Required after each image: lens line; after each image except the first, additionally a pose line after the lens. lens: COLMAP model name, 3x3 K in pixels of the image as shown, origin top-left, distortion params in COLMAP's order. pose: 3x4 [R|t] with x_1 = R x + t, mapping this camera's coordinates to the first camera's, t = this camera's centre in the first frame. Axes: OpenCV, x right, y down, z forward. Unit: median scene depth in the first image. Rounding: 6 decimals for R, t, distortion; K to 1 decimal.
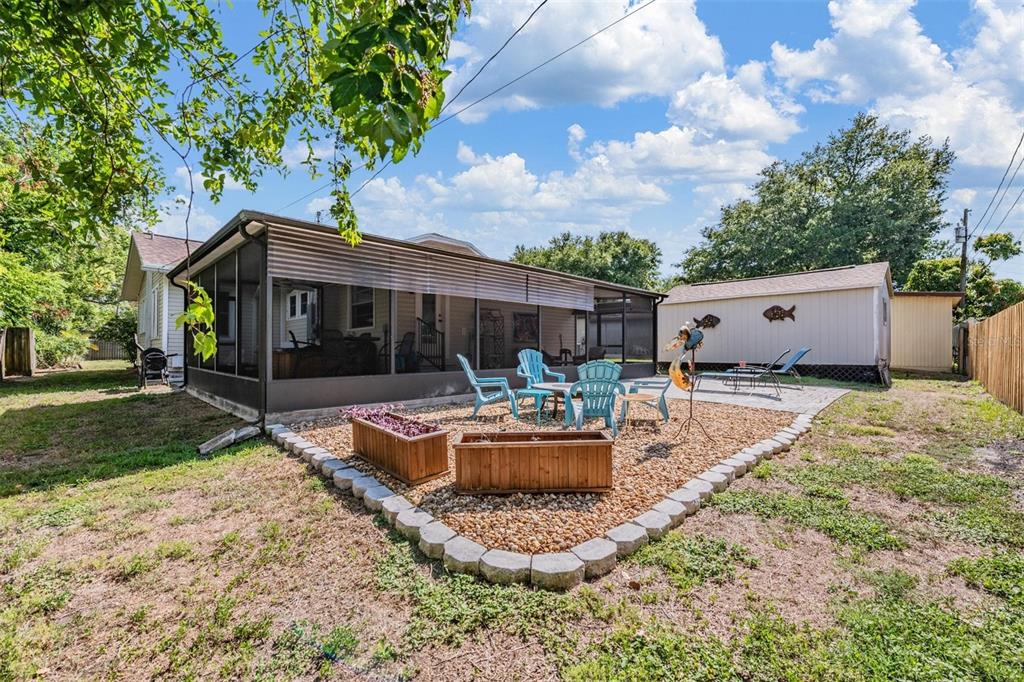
lens RADIAL K [[412.6, 0, 512.0], [0, 412.6, 341.0], [0, 0, 1]] dist [-0.002899, -0.000662]
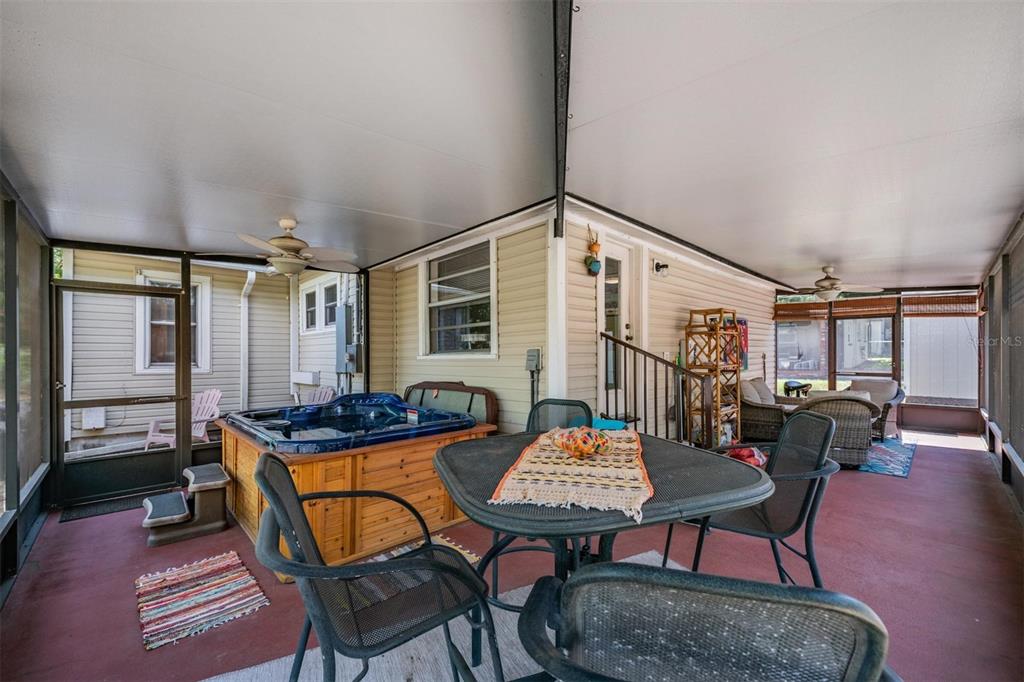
lens RADIAL K [[412.6, 0, 512.0], [0, 412.6, 341.0], [0, 0, 1]] dist [-0.002899, -0.000662]
pose [[0.999307, -0.003823, -0.037025, -0.262265], [0.003361, 0.999916, -0.012530, -0.037848], [0.037069, 0.012397, 0.999236, 0.498419]]
